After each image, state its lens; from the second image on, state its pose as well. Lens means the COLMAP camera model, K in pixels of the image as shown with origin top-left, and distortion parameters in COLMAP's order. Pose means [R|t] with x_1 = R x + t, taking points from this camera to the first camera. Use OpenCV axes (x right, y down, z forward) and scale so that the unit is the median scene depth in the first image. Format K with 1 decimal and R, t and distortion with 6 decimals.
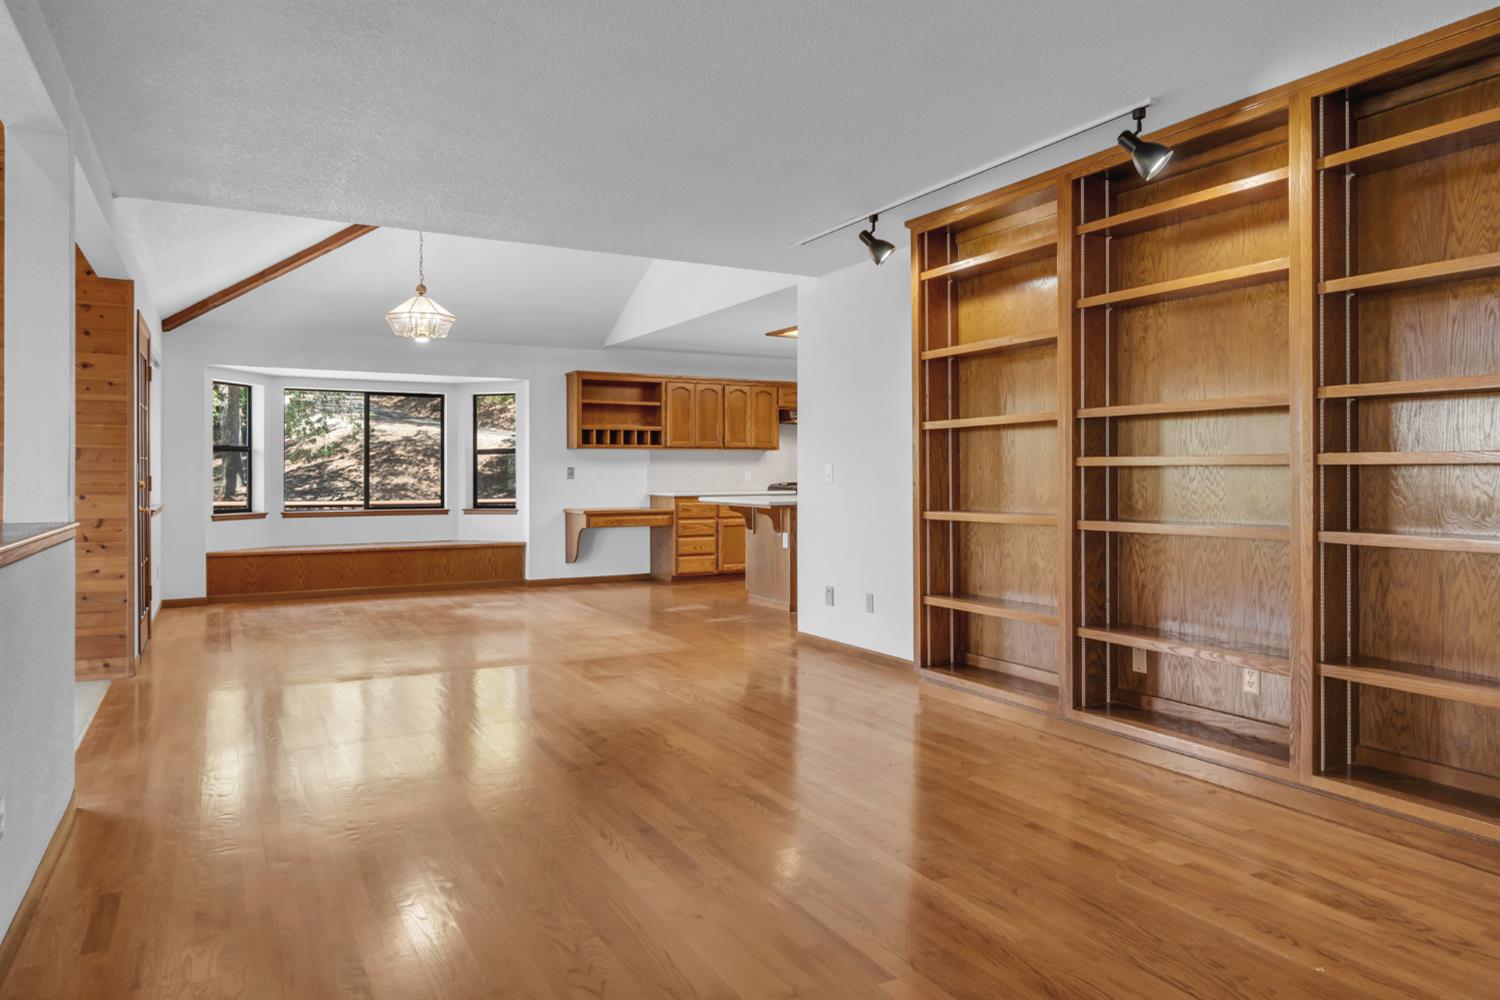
lens RADIAL K [[953.6, 0, 754.7], [0, 953.6, 487.9], [0, 0, 1]] dist [-0.000540, -0.000925]
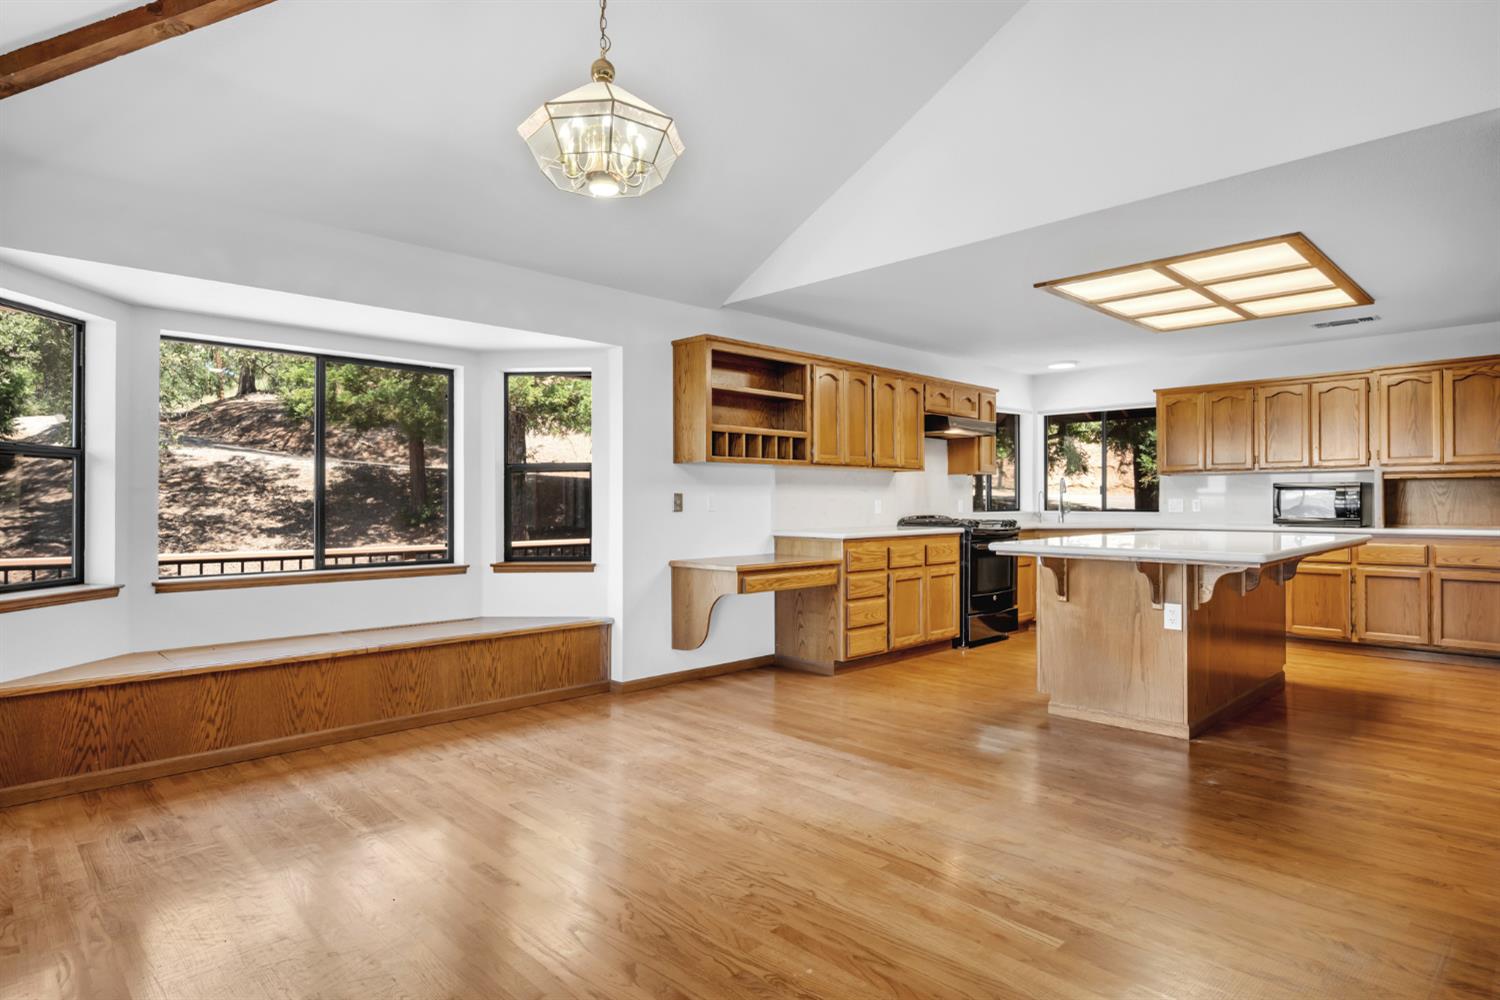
lens RADIAL K [[816.3, 0, 743.8], [0, 816.3, 505.7], [0, 0, 1]] dist [-0.003273, 0.001559]
pose [[0.966507, -0.001222, 0.256636, -0.284505], [0.004436, 0.999919, -0.011947, -0.007039], [-0.256601, 0.012686, 0.966434, 0.472450]]
